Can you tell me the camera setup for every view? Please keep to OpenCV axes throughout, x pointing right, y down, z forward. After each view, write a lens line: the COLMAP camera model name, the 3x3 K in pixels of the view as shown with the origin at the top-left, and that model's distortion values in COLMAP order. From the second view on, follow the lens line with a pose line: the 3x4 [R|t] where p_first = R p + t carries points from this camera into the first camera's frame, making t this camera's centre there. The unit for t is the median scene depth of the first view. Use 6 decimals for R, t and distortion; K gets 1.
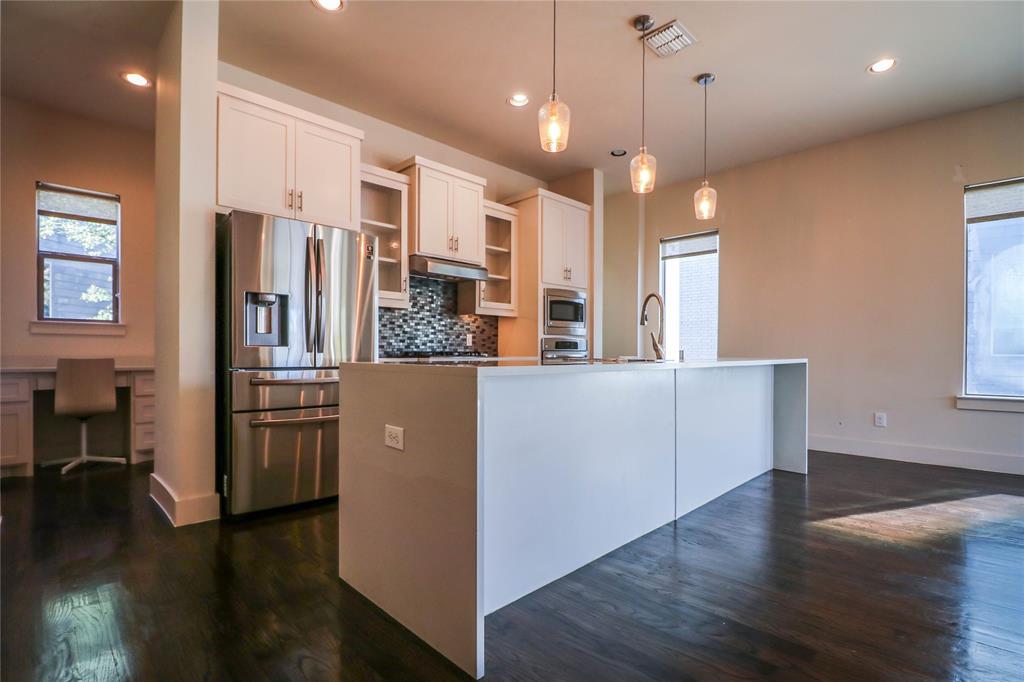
lens RADIAL K [[490.7, 0, 507.1], [0, 490.7, 358.7], [0, 0, 1]] dist [-0.010440, -0.004051]
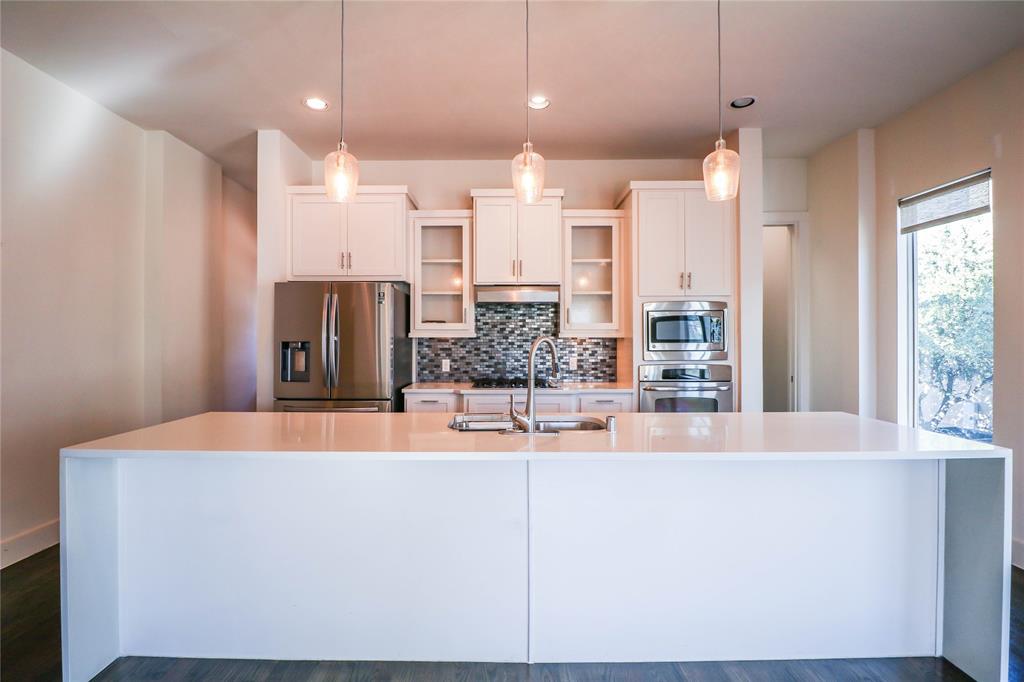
lens RADIAL K [[490.7, 0, 515.1], [0, 490.7, 340.2], [0, 0, 1]] dist [-0.010440, -0.004051]
pose [[0.697301, 0.004354, -0.716765, 0.534368], [-0.006022, 0.999982, 0.000216, -0.087082], [0.716753, 0.004166, 0.697315, 0.310665]]
